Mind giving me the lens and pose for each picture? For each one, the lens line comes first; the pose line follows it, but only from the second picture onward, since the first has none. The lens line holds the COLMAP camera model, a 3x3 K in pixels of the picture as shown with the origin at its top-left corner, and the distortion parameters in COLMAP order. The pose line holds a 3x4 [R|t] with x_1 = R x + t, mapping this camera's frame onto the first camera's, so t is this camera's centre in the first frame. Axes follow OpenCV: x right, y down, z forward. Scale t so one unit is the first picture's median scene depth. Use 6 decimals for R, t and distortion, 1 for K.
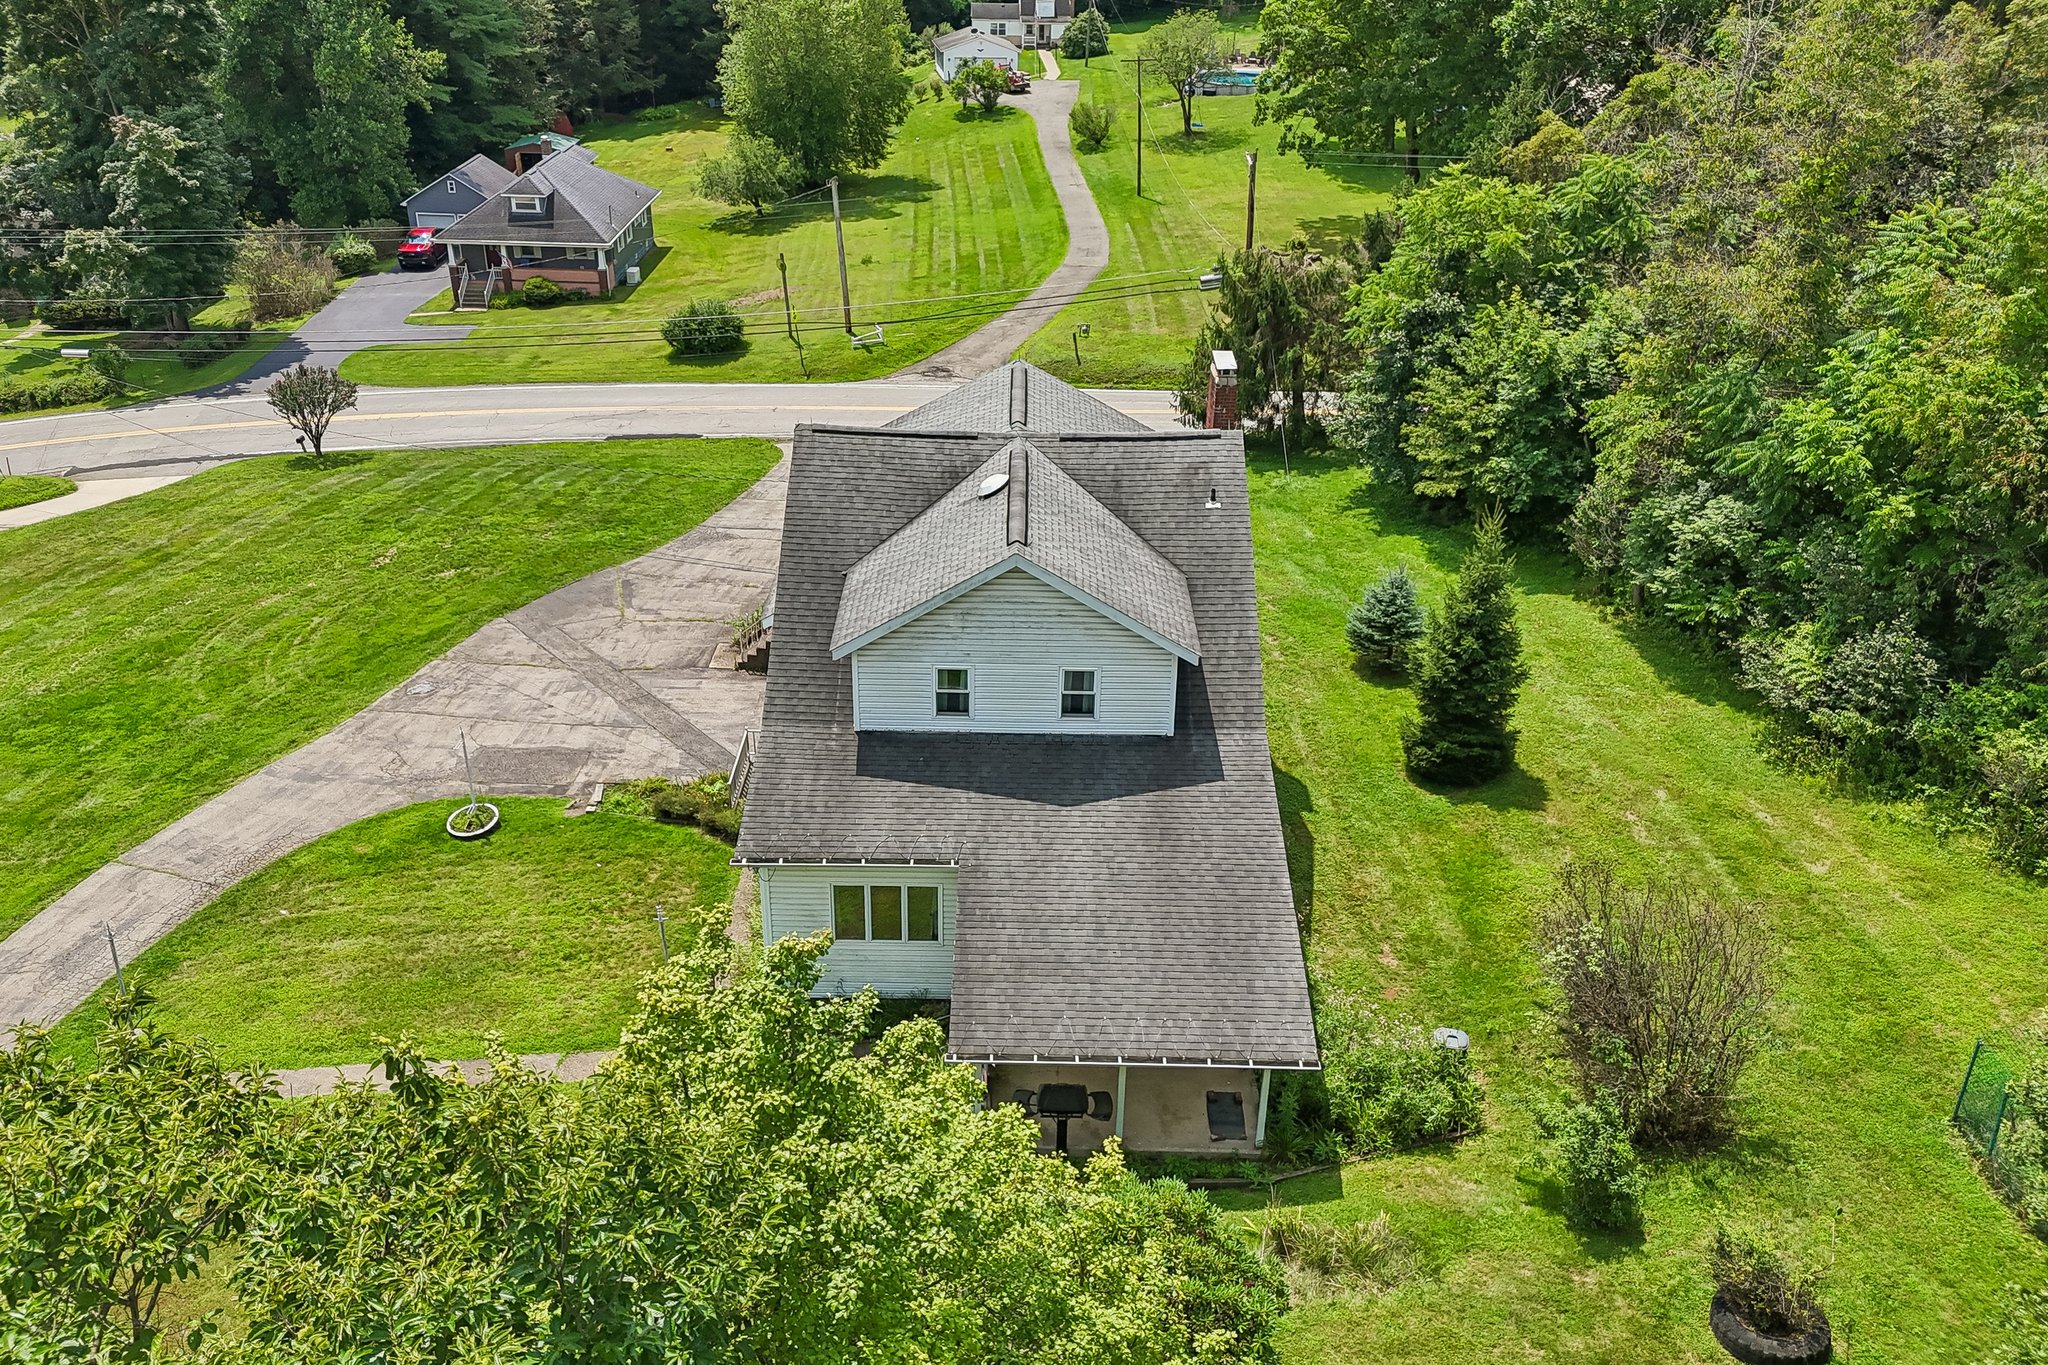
lens RADIAL K [[1531.9, 0, 1018.4], [0, 1531.9, 687.9], [0, 0, 1]] dist [0.078014, -0.054293]
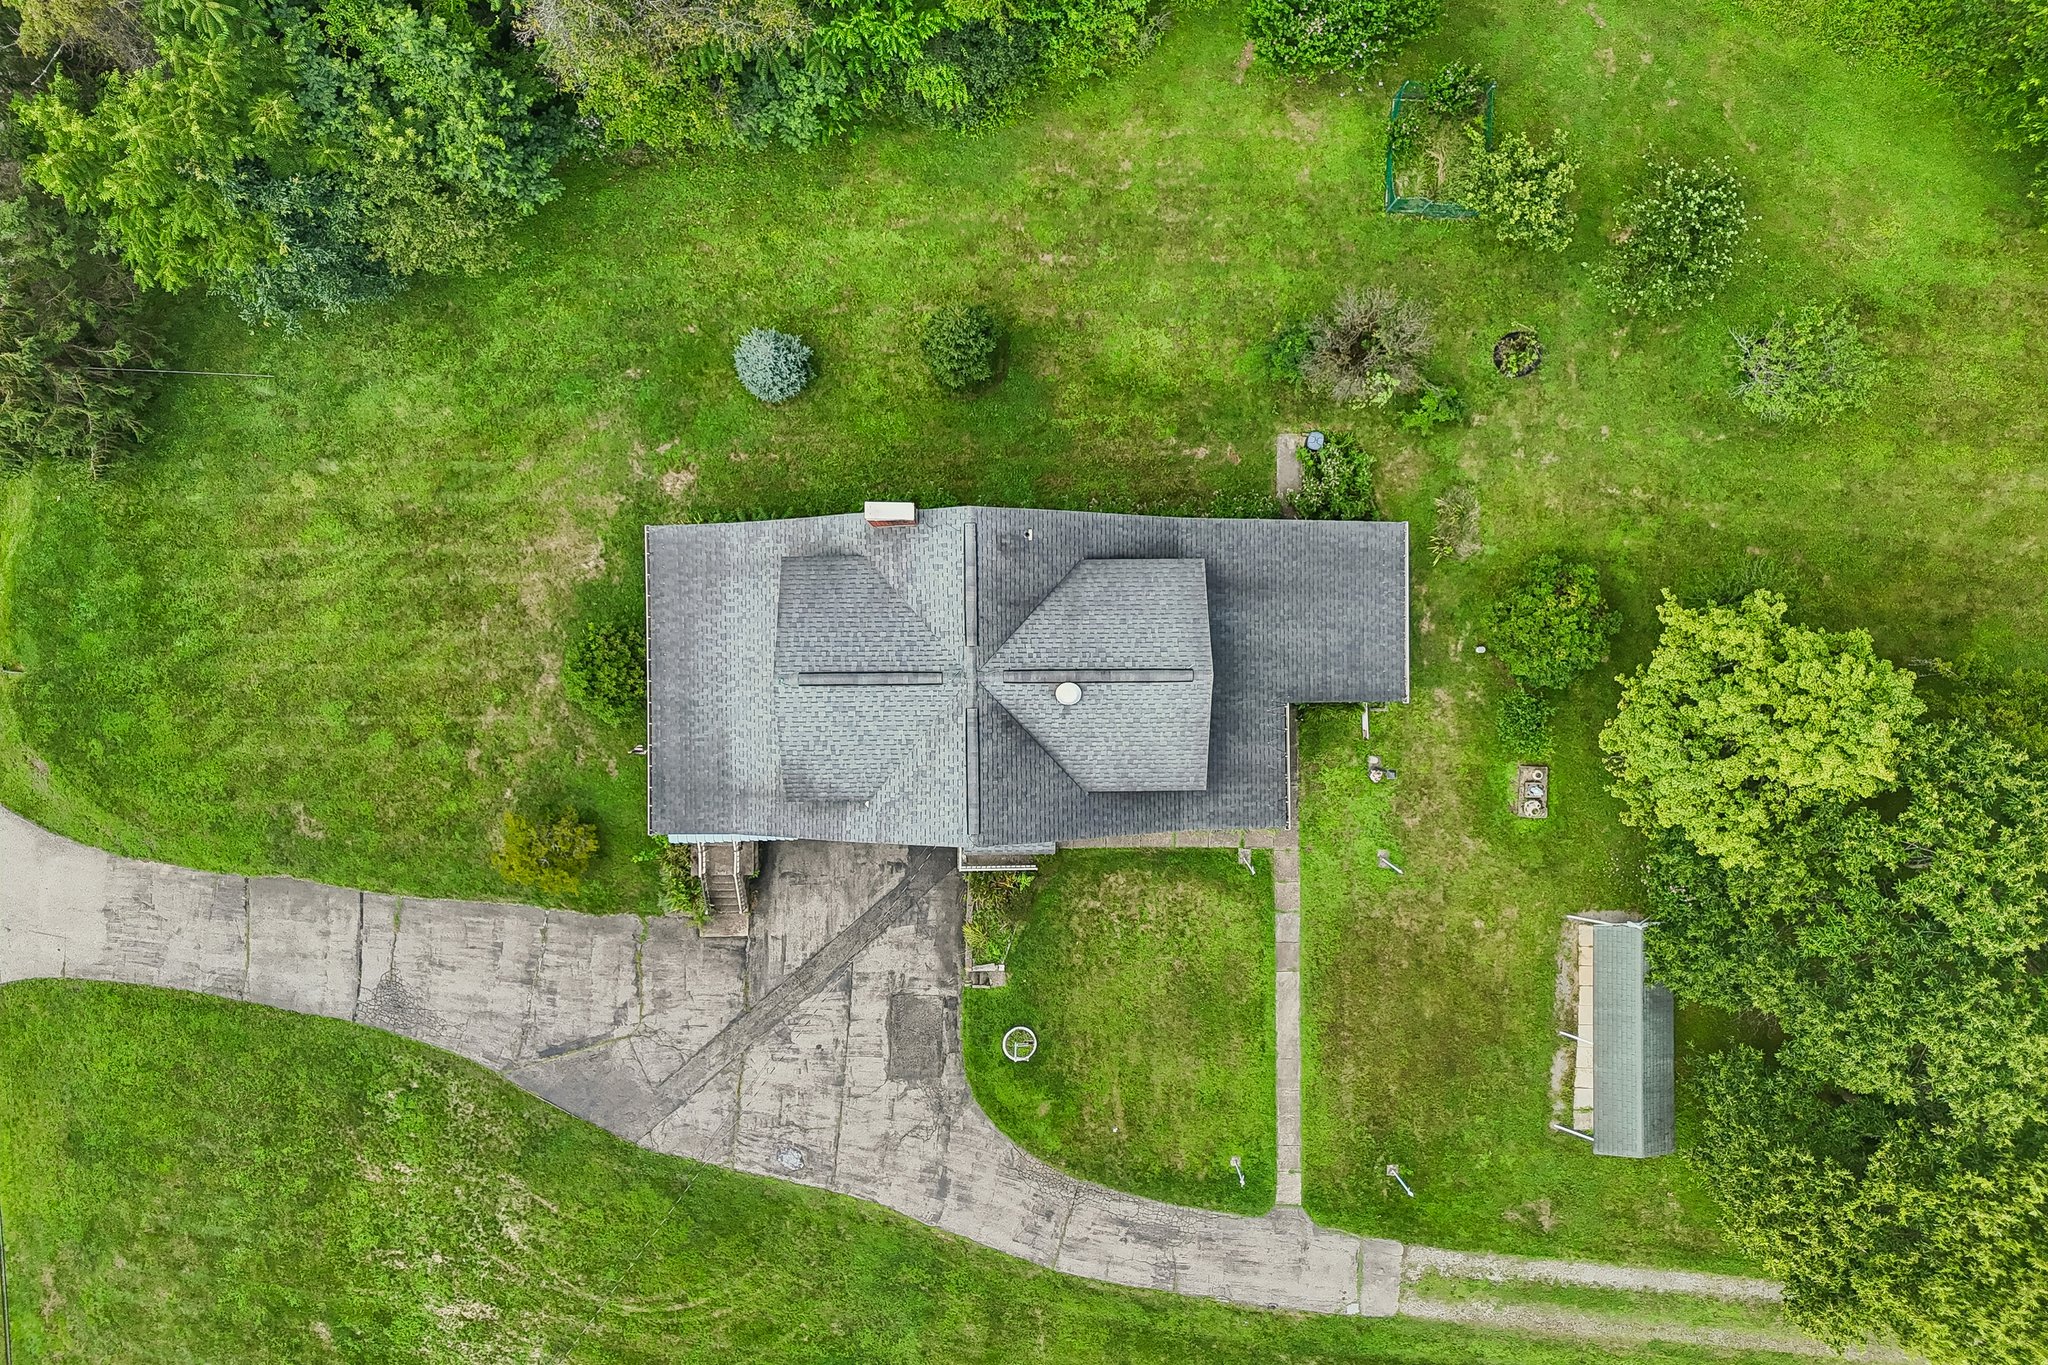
lens RADIAL K [[1531.9, 0, 1033.6], [0, 1531.9, 689.9], [0, 0, 1]] dist [0.078014, -0.054293]
pose [[-0.012807, -0.999568, -0.026459, 0.020589], [0.469270, -0.029374, 0.882566, -1.151365], [-0.882962, -0.001113, 0.469444, 0.297215]]
